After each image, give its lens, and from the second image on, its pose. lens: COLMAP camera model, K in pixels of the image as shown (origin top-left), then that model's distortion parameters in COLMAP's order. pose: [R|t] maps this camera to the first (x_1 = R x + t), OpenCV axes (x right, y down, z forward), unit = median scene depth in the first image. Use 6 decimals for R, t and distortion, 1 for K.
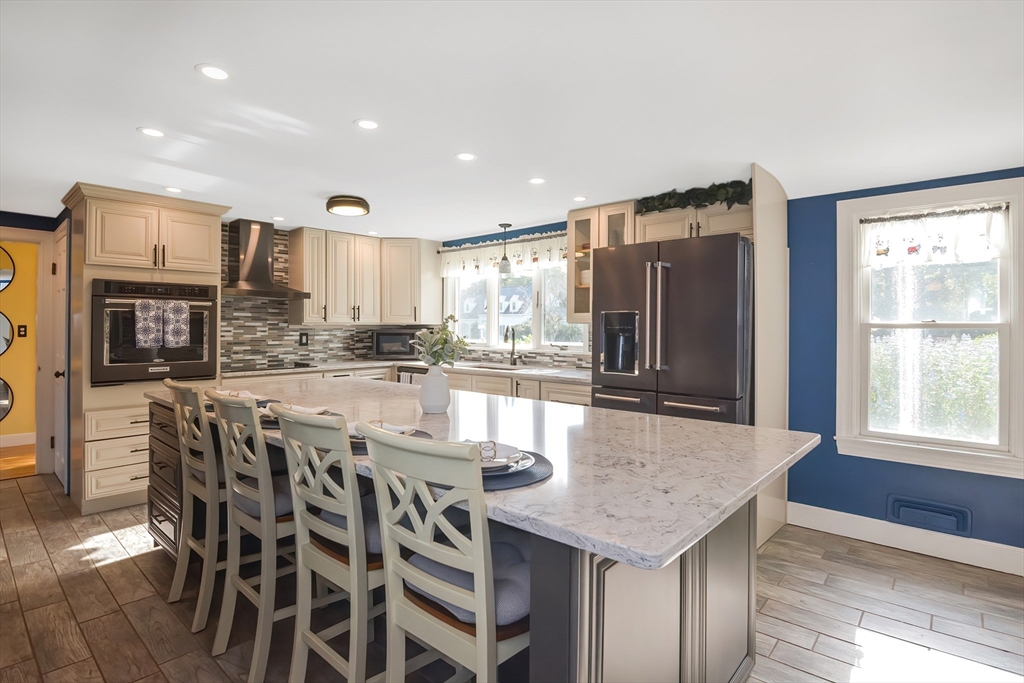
lens RADIAL K [[510.3, 0, 498.8], [0, 510.3, 321.6], [0, 0, 1]] dist [-0.012130, -0.001981]
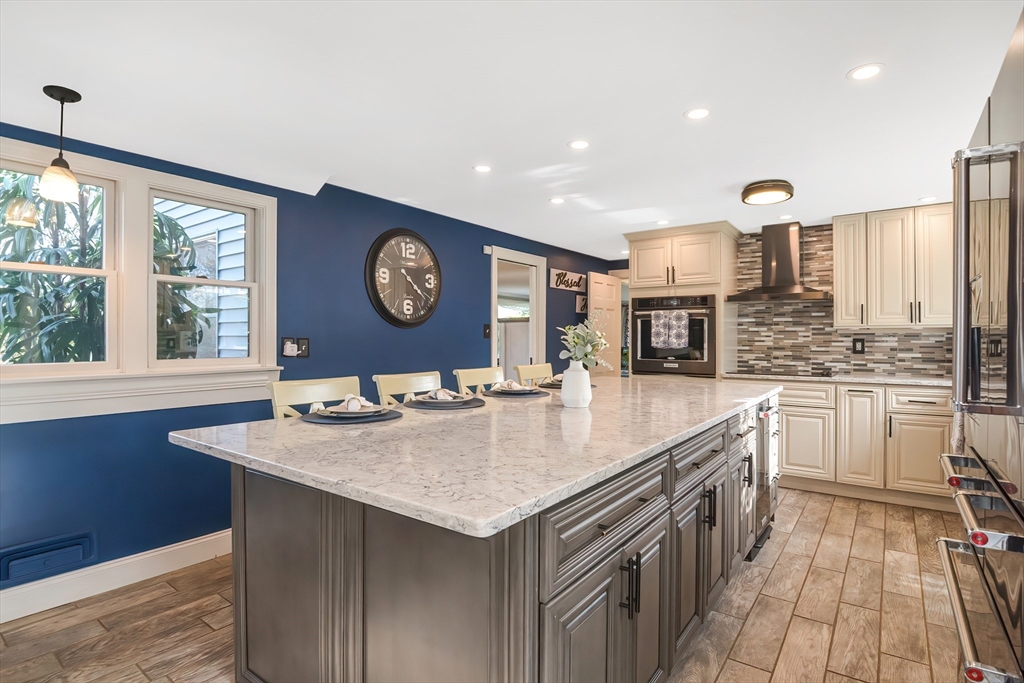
lens RADIAL K [[510.3, 0, 530.8], [0, 510.3, 334.0], [0, 0, 1]] dist [-0.012130, -0.001981]
pose [[0.130539, -0.006881, -0.991419, 0.428942], [0.008669, 0.999946, -0.005798, 0.016229], [0.991405, -0.007837, 0.130592, 0.383957]]
